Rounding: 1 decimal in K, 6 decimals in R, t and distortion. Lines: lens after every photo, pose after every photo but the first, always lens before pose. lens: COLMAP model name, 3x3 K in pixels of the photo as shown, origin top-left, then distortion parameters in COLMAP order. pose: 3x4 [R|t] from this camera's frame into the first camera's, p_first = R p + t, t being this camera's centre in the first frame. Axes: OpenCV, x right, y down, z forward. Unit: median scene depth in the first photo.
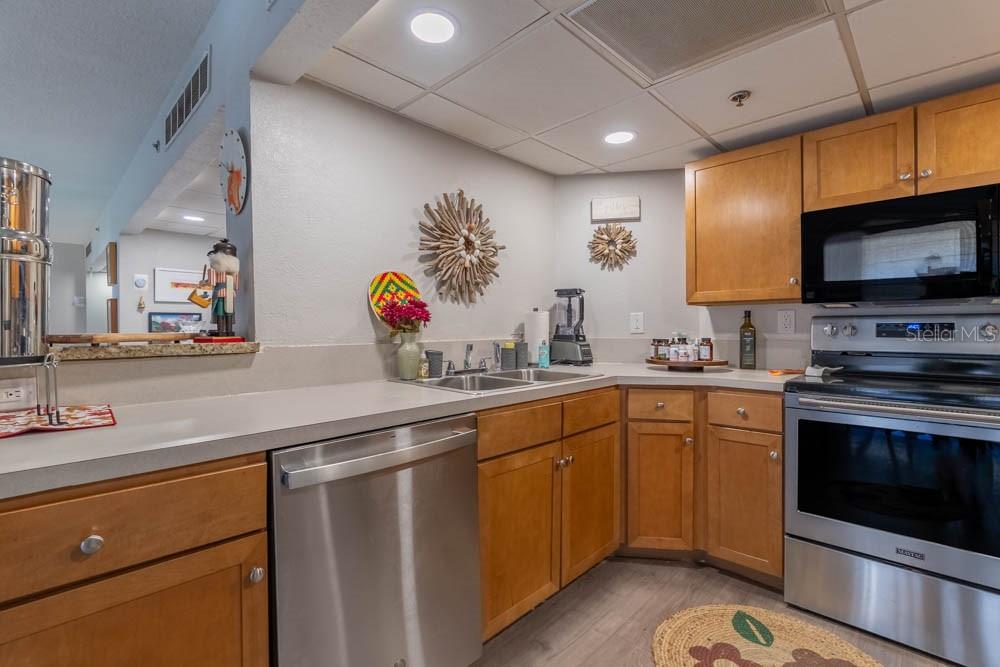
lens RADIAL K [[445.1, 0, 500.1], [0, 445.1, 328.7], [0, 0, 1]] dist [-0.002126, -0.000536]
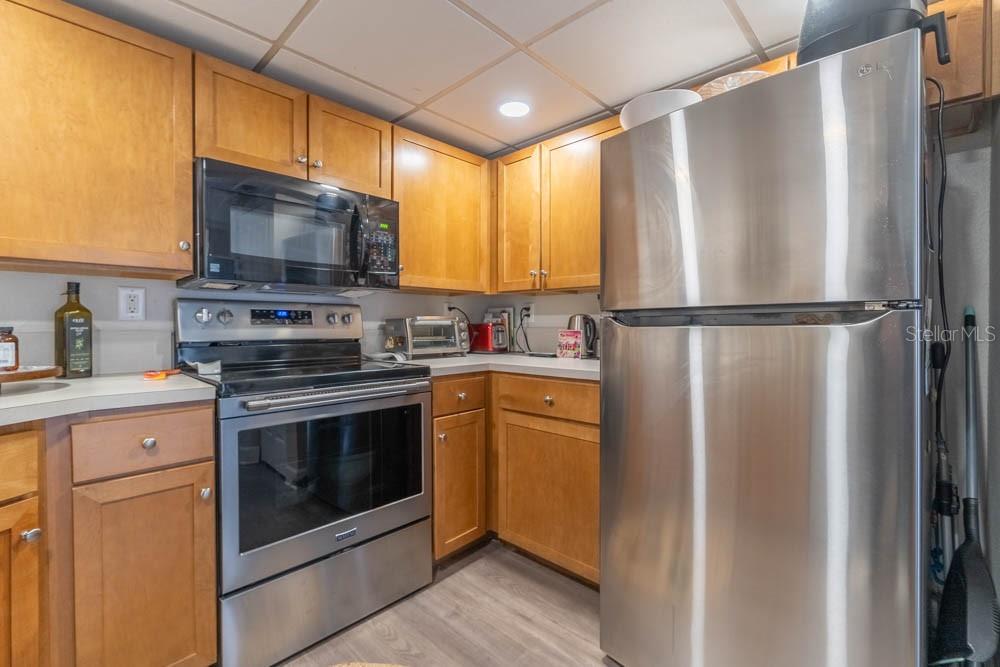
lens RADIAL K [[445.1, 0, 500.1], [0, 445.1, 328.7], [0, 0, 1]] dist [-0.002126, -0.000536]
pose [[-0.006579, -0.002524, 0.999975, -0.067057], [0.003768, 0.999990, 0.002549, 0.027617], [-0.999971, 0.003784, -0.006570, 0.499318]]
